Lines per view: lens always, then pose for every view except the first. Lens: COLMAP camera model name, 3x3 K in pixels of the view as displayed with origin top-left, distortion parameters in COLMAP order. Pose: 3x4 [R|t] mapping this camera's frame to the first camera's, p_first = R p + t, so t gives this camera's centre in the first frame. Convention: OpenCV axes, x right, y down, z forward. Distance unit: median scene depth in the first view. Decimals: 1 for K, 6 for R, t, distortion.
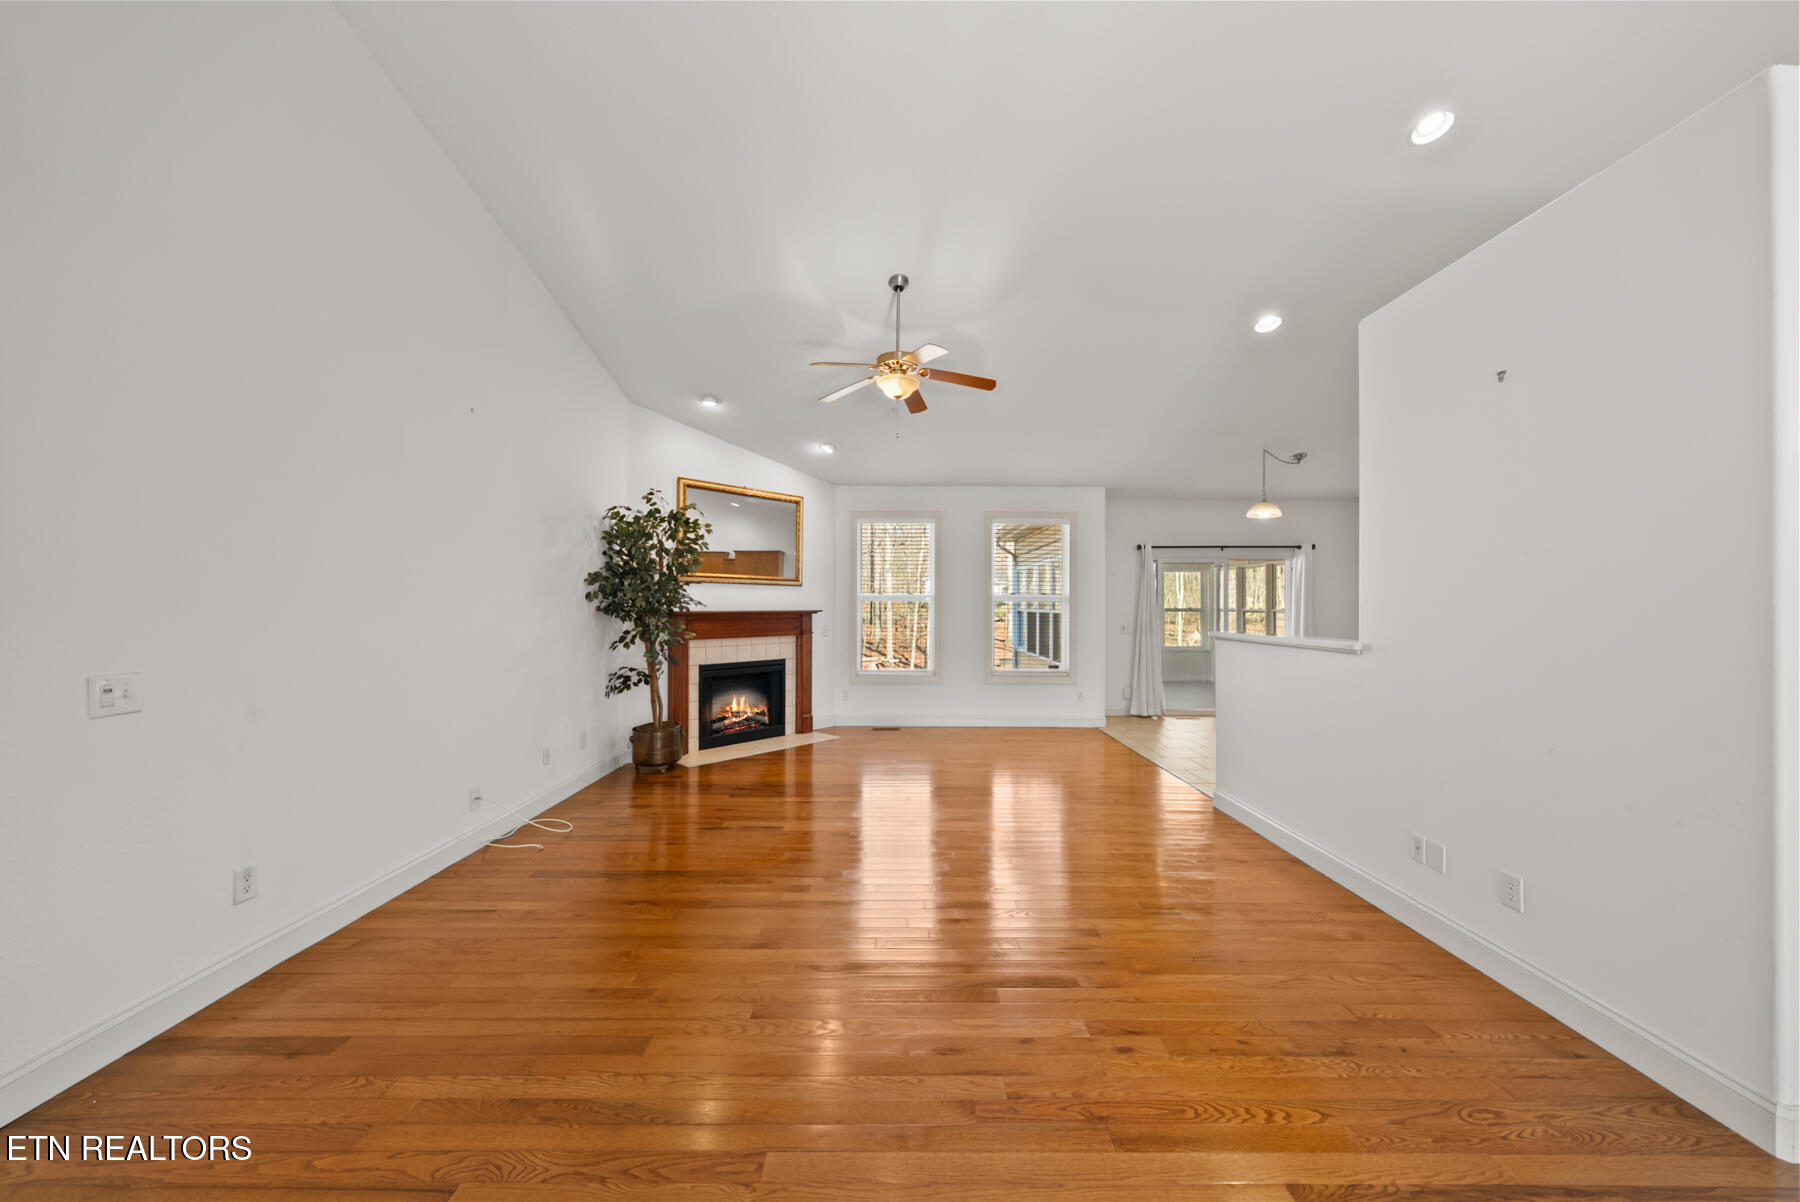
lens RADIAL K [[621.0, 0, 895.8], [0, 621.0, 605.1], [0, 0, 1]] dist [-0.006534, 0.000253]
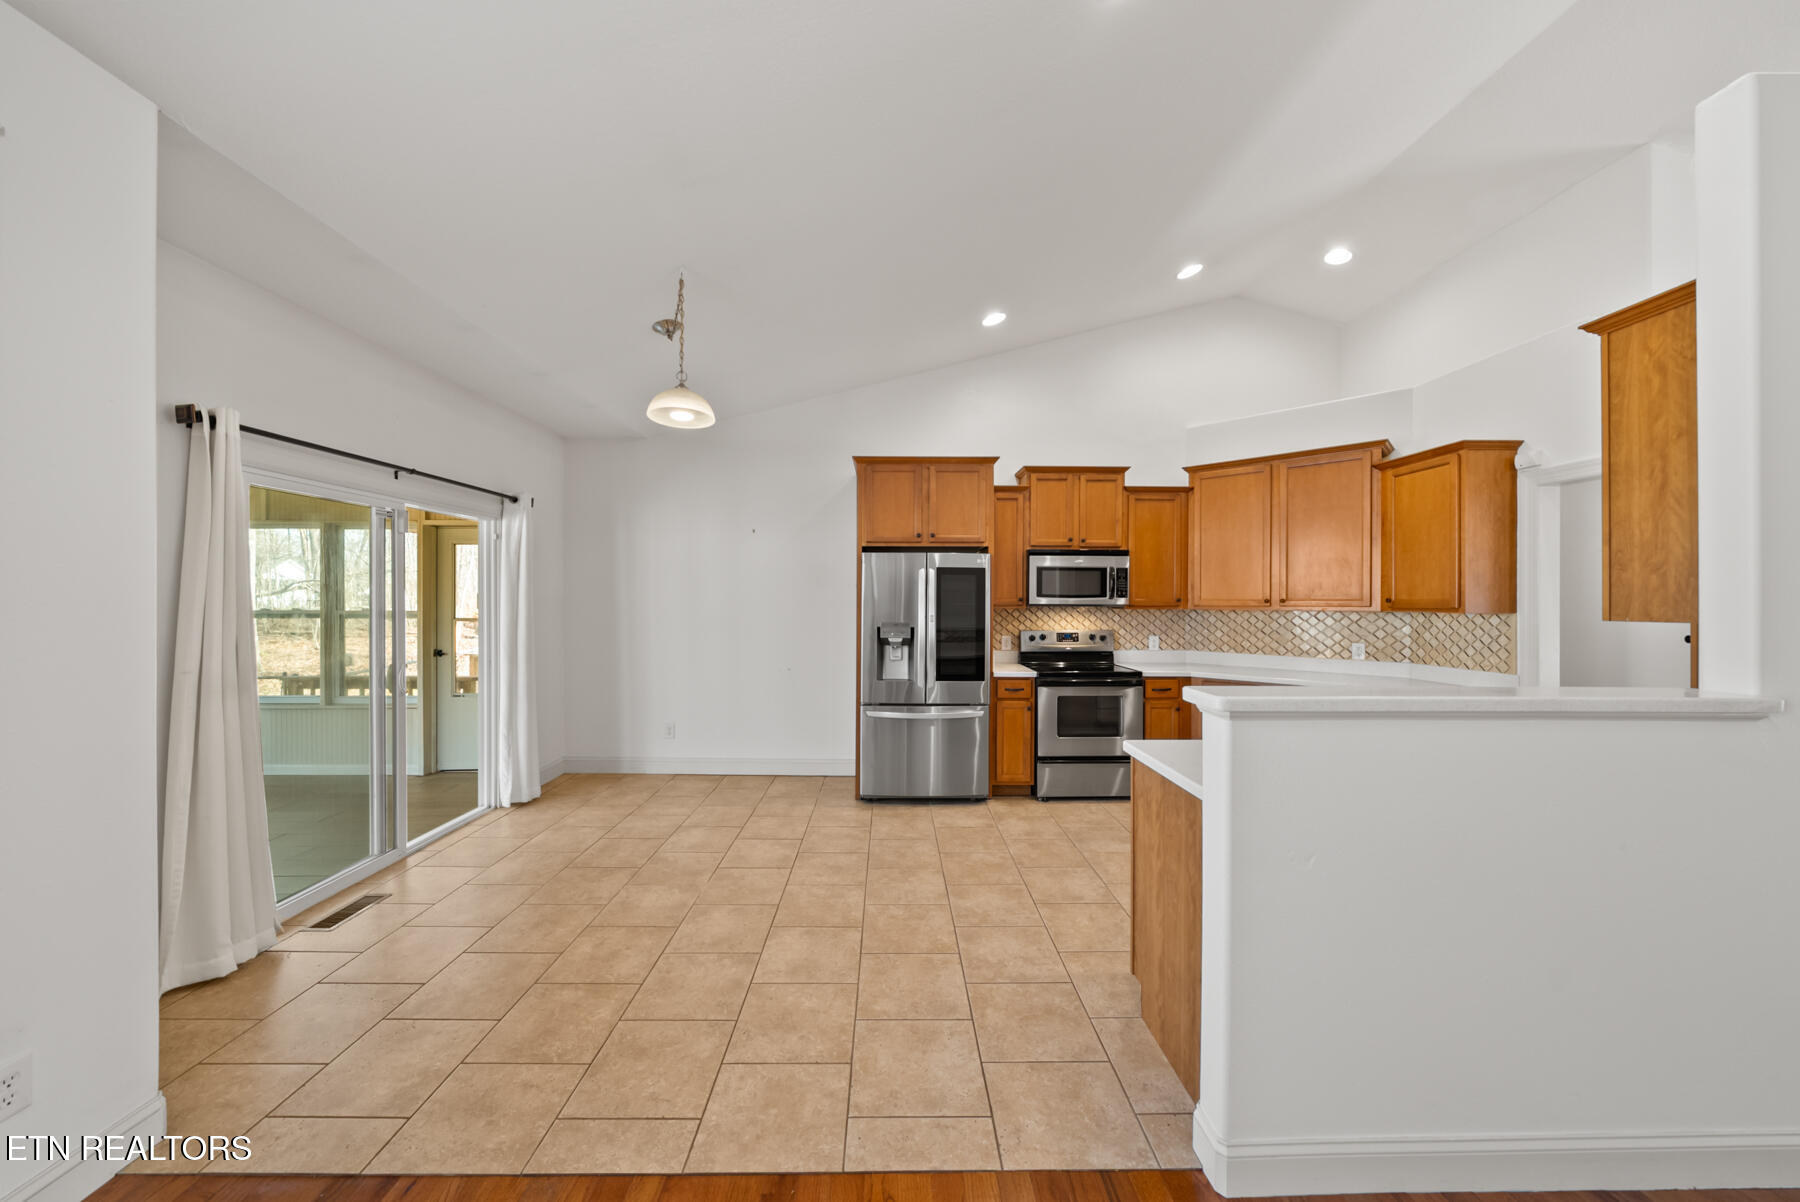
lens RADIAL K [[621.0, 0, 894.7], [0, 621.0, 597.0], [0, 0, 1]] dist [-0.006534, 0.000253]
pose [[-0.005577, -0.000943, 0.999984, 0.112333], [-0.001558, 0.999998, 0.000934, -0.007837], [-0.999983, -0.001553, -0.005578, 0.795176]]
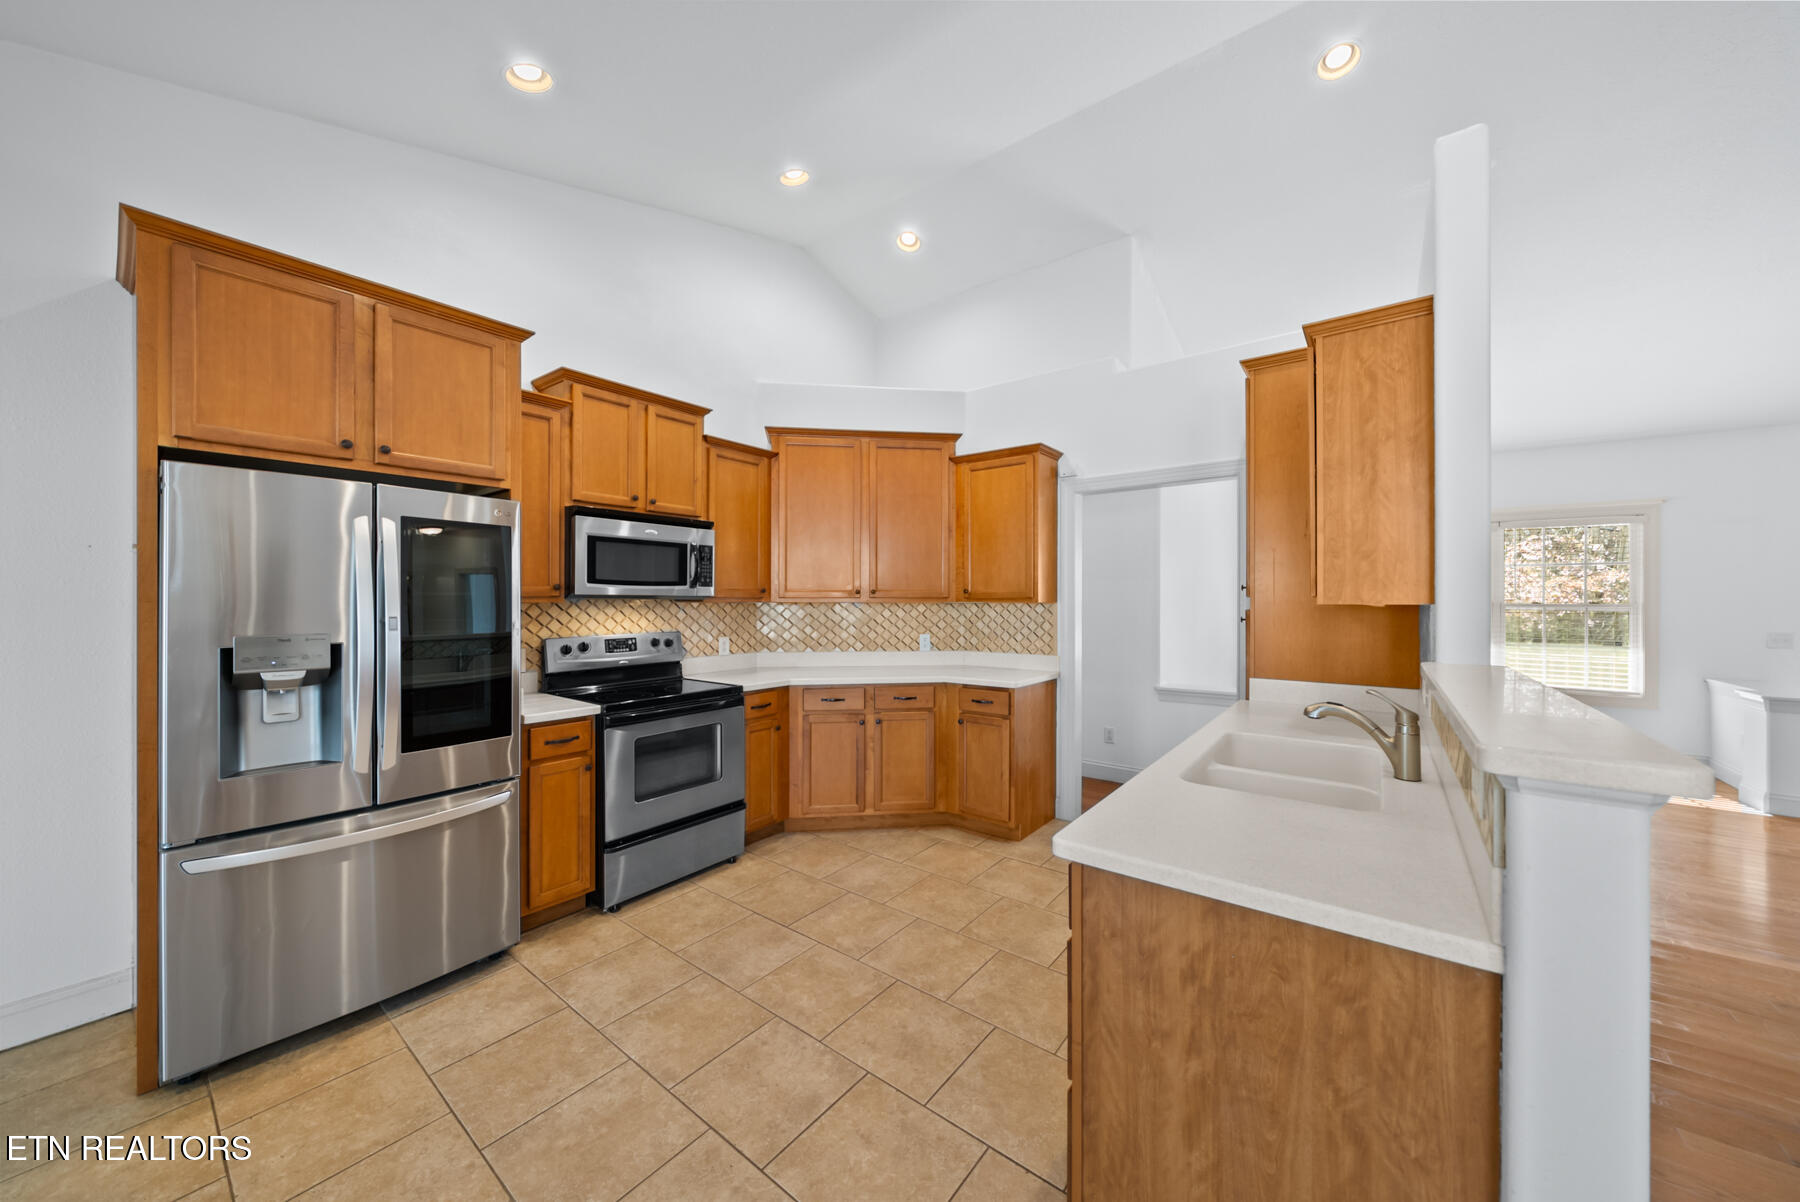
lens RADIAL K [[621.0, 0, 895.7], [0, 621.0, 602.3], [0, 0, 1]] dist [-0.006534, 0.000253]
pose [[-0.785638, -0.010541, 0.618597, 0.382033], [-0.005761, 0.999936, 0.009722, 0.000661], [-0.618660, 0.004074, -0.785649, 0.839541]]
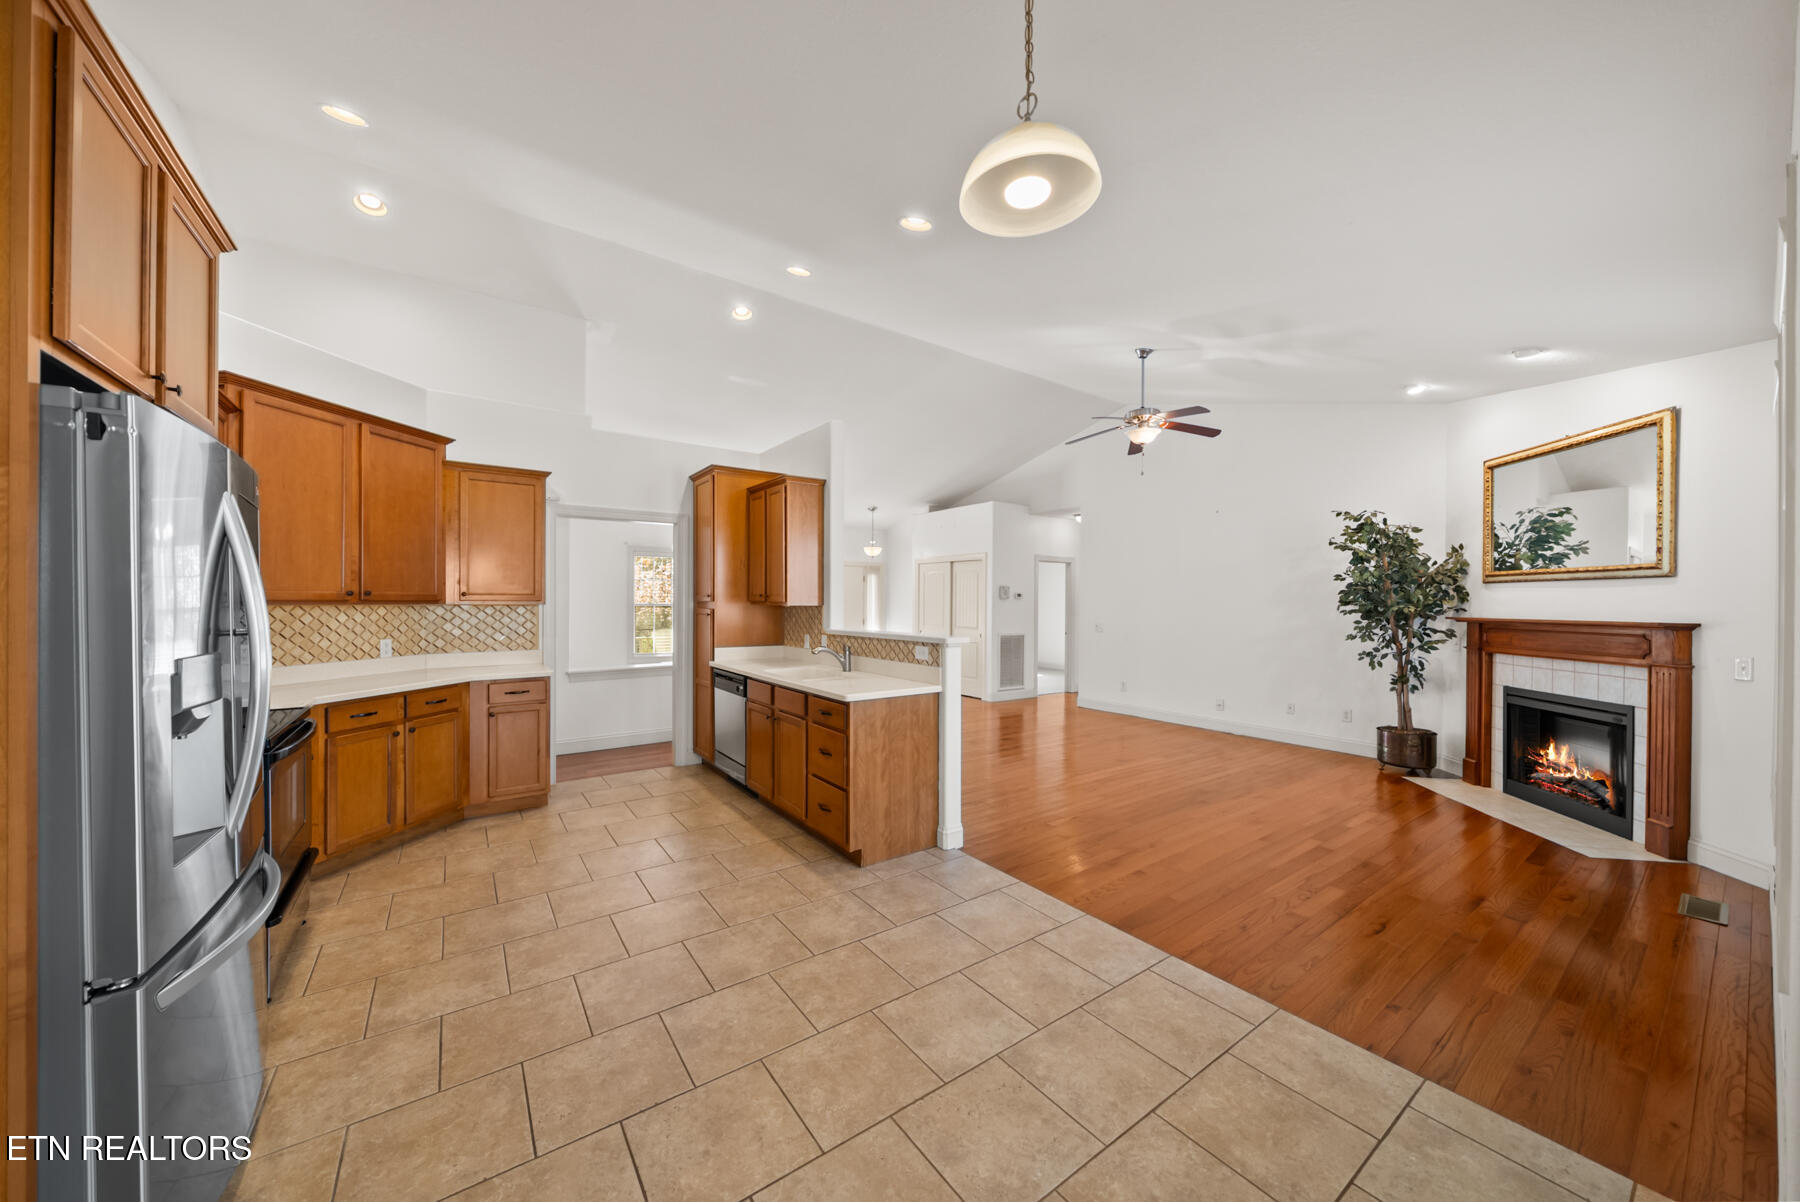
lens RADIAL K [[621.0, 0, 895.7], [0, 621.0, 602.9], [0, 0, 1]] dist [-0.006534, 0.000253]
pose [[-0.819056, -0.010090, -0.573624, 0.707405], [-0.011382, 0.999934, -0.001337, 0.000116], [0.573600, 0.005433, -0.819117, 1.087738]]
